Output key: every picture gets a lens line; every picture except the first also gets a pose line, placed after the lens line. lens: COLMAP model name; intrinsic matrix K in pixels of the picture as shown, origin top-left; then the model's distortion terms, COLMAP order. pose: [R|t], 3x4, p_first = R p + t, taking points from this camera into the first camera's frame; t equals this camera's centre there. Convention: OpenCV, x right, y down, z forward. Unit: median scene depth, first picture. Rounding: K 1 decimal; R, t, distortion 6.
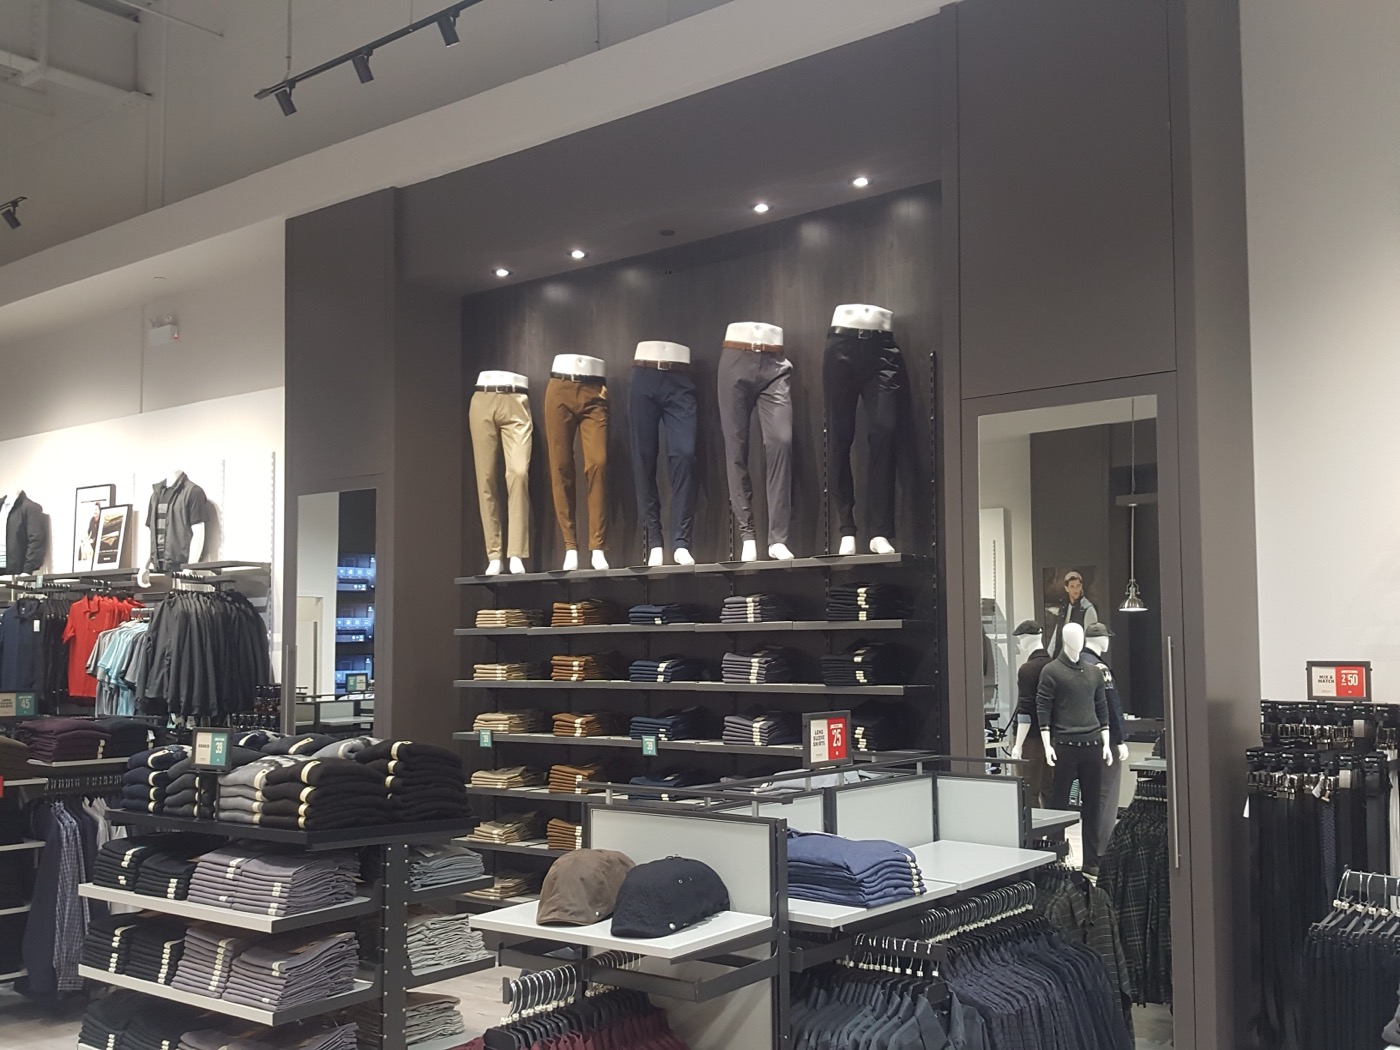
lens RADIAL K [[1375.7, 0, 704.2], [0, 1375.7, 559.6], [0, 0, 1]] dist [0.215944, -0.519180]
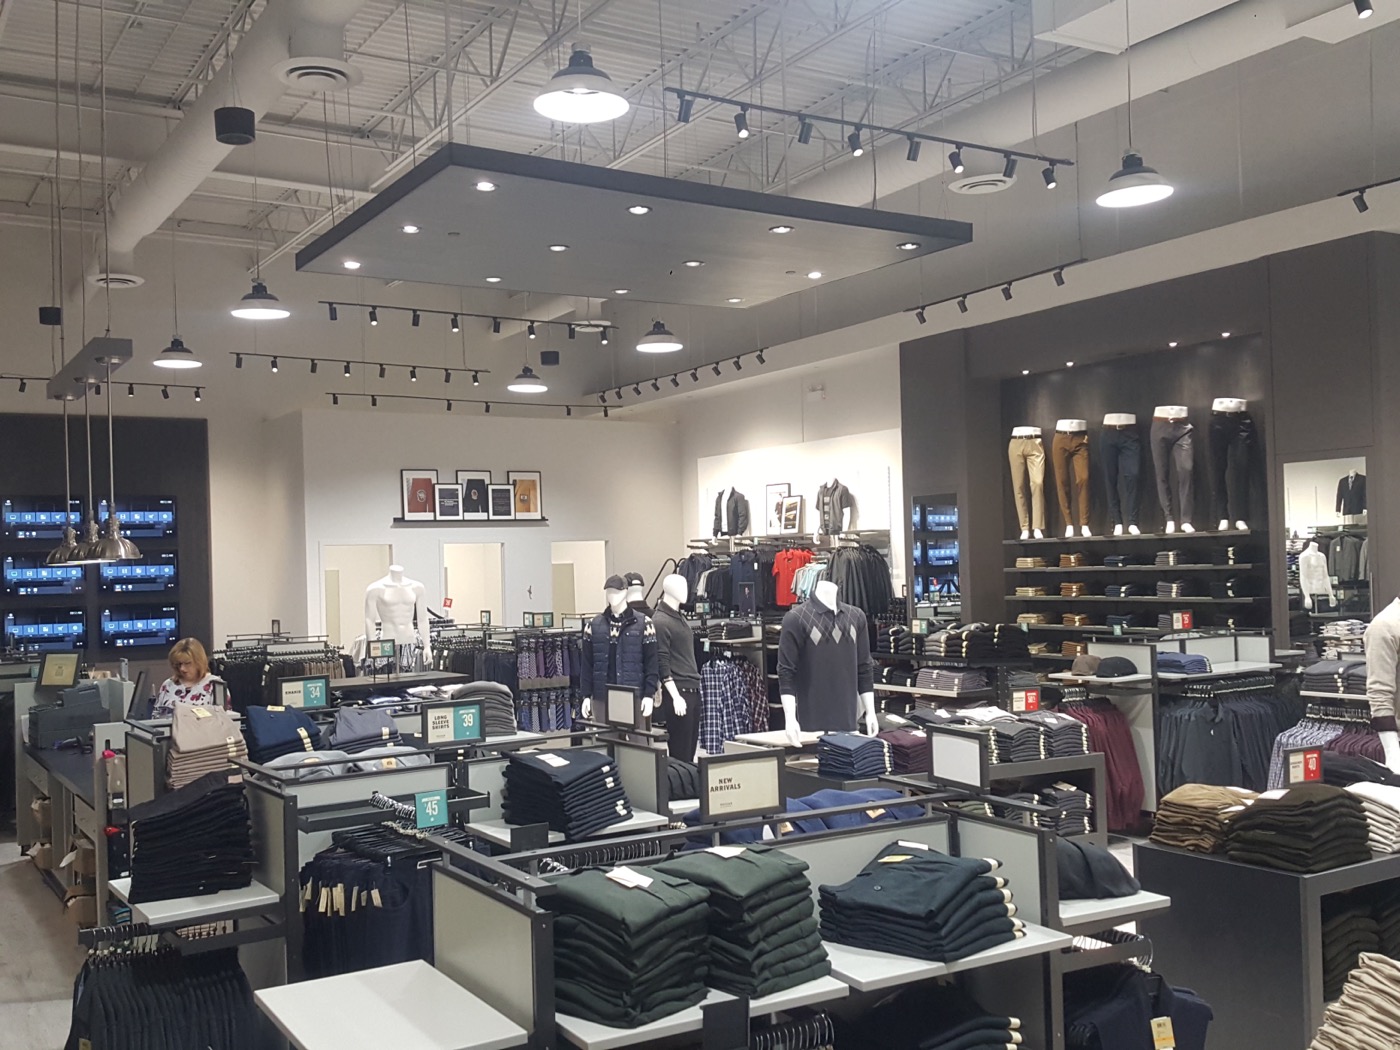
lens RADIAL K [[1367.7, 0, 695.5], [0, 1367.7, 542.6], [0, 0, 1]] dist [0.252332, -0.639904]
pose [[0.939433, -0.025837, -0.341758, 0.069803], [0.044027, 0.997990, 0.045575, -0.094469], [0.339893, -0.057862, 0.938682, -0.947793]]
